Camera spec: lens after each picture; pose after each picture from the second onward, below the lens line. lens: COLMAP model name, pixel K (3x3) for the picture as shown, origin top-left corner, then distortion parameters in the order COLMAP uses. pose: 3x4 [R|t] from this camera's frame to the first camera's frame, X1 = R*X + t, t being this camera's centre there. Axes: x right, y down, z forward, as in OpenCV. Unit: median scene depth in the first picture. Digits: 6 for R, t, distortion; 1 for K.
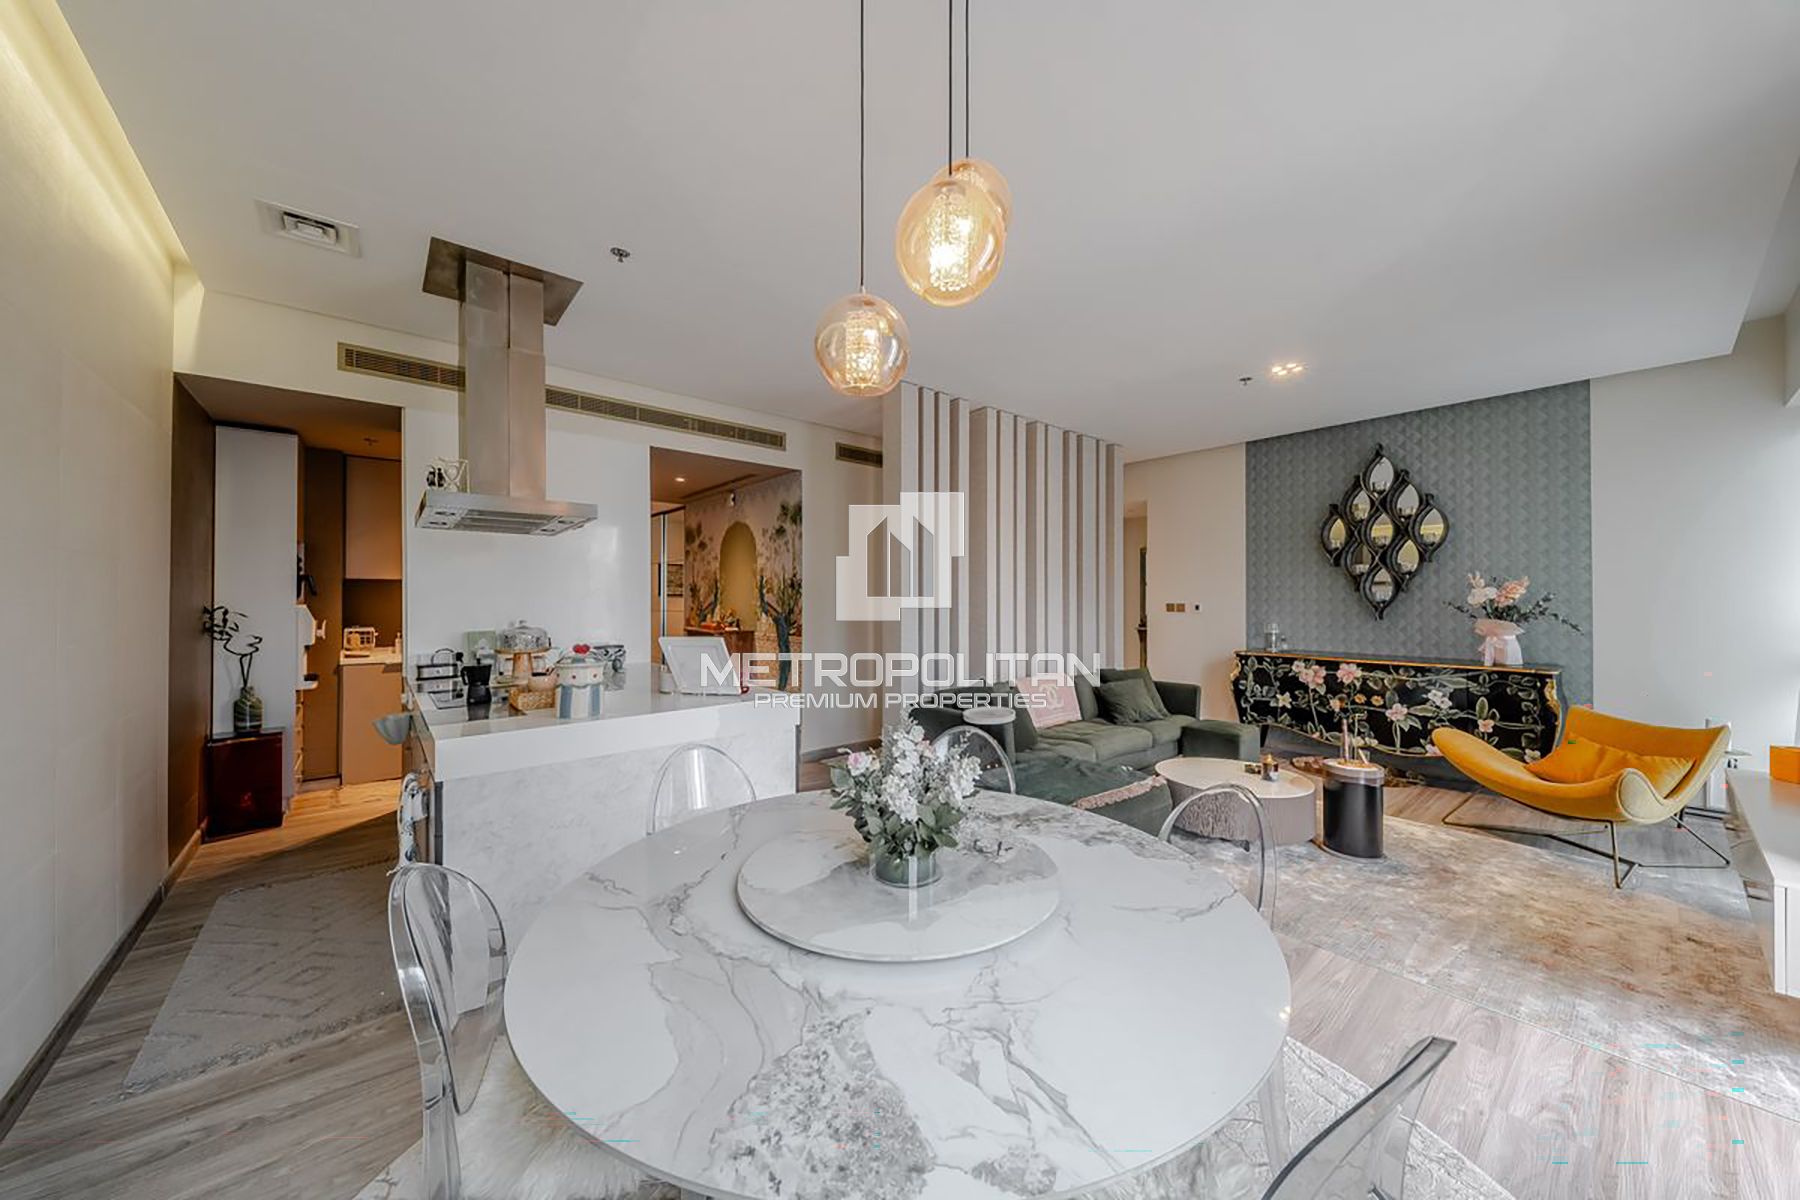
lens RADIAL K [[631.0, 0, 900.0], [0, 631.0, 600.0], [0, 0, 1]] dist [0.000399, 0.000019]
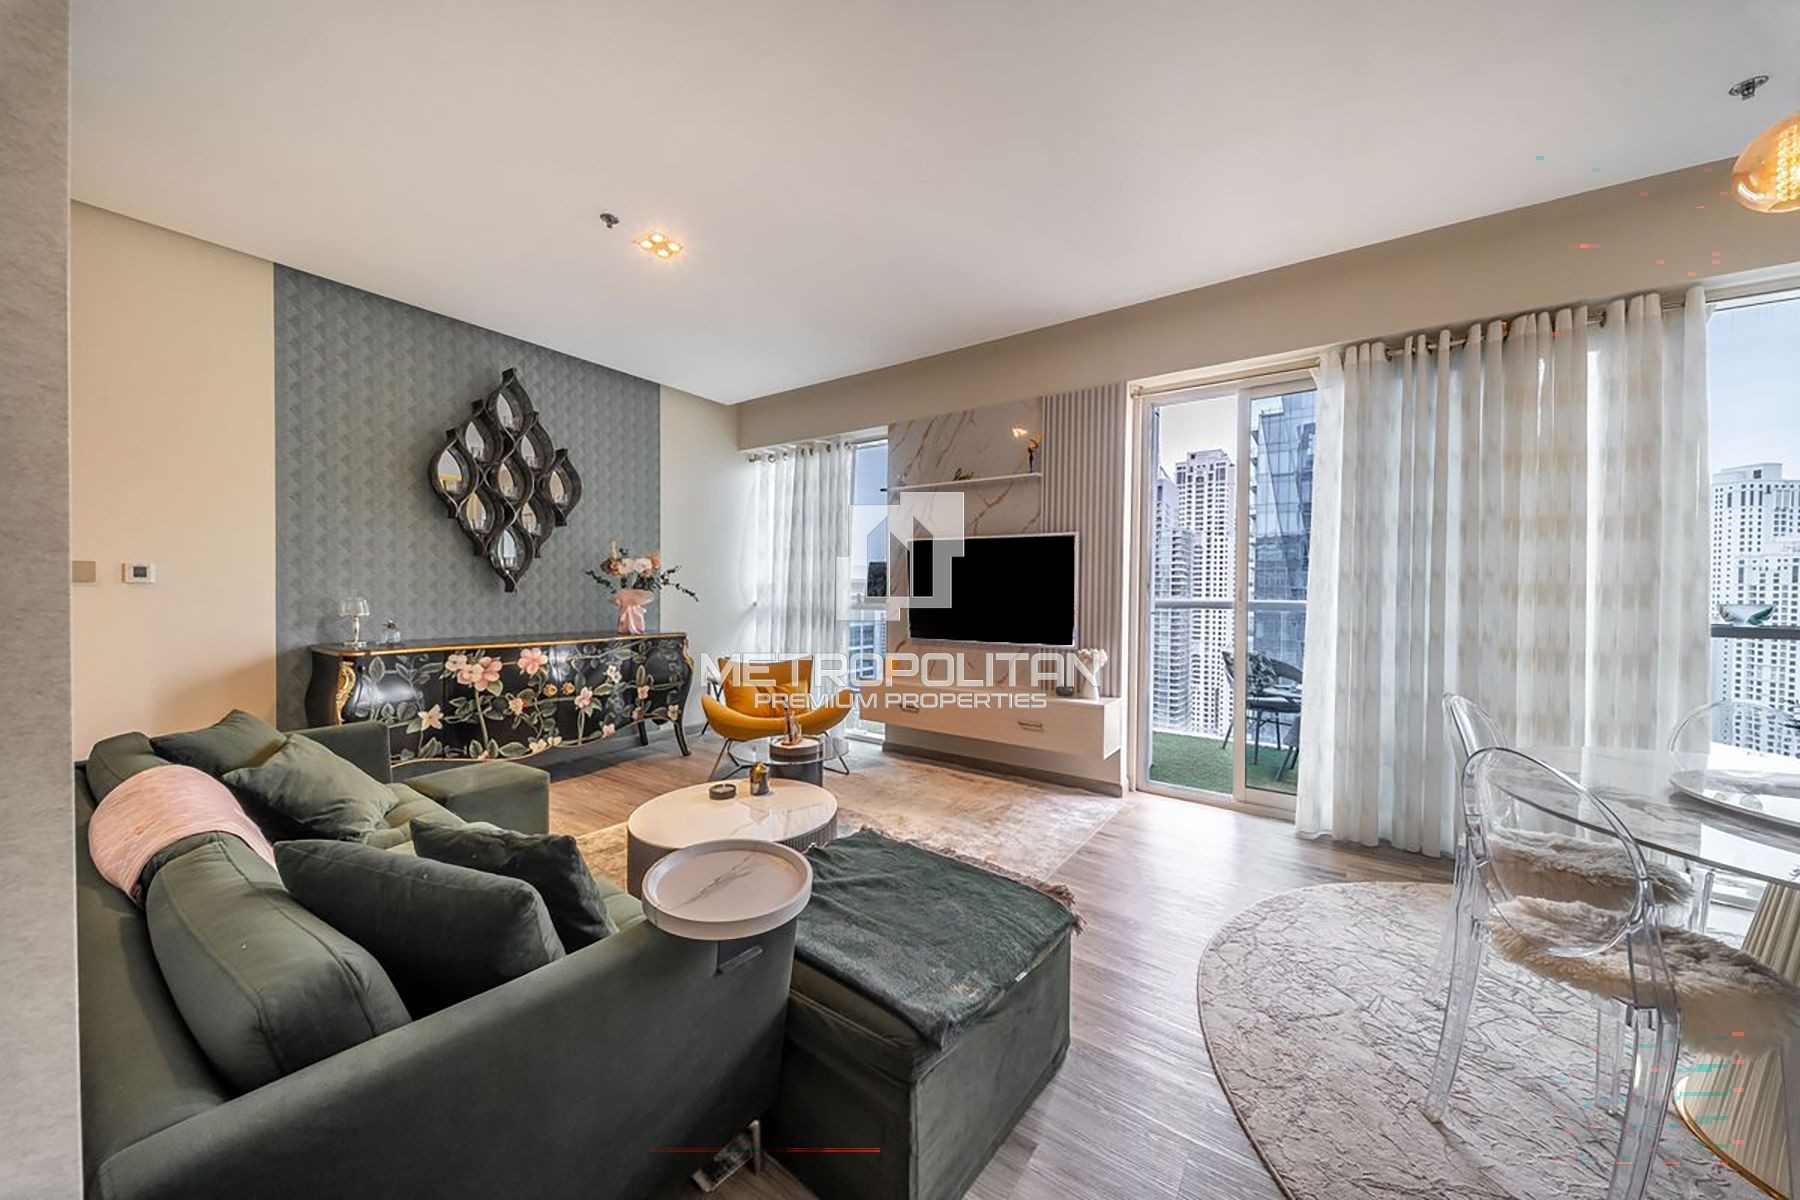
lens RADIAL K [[616.5, 0, 905.6], [0, 616.5, 607.4], [0, 0, 1]] dist [0.000528, 0.000015]
pose [[-0.263466, -0.030894, 0.964174, -0.129244], [-0.010755, 0.999519, 0.029088, 0.023565], [-0.964609, -0.002706, -0.263671, 0.742011]]
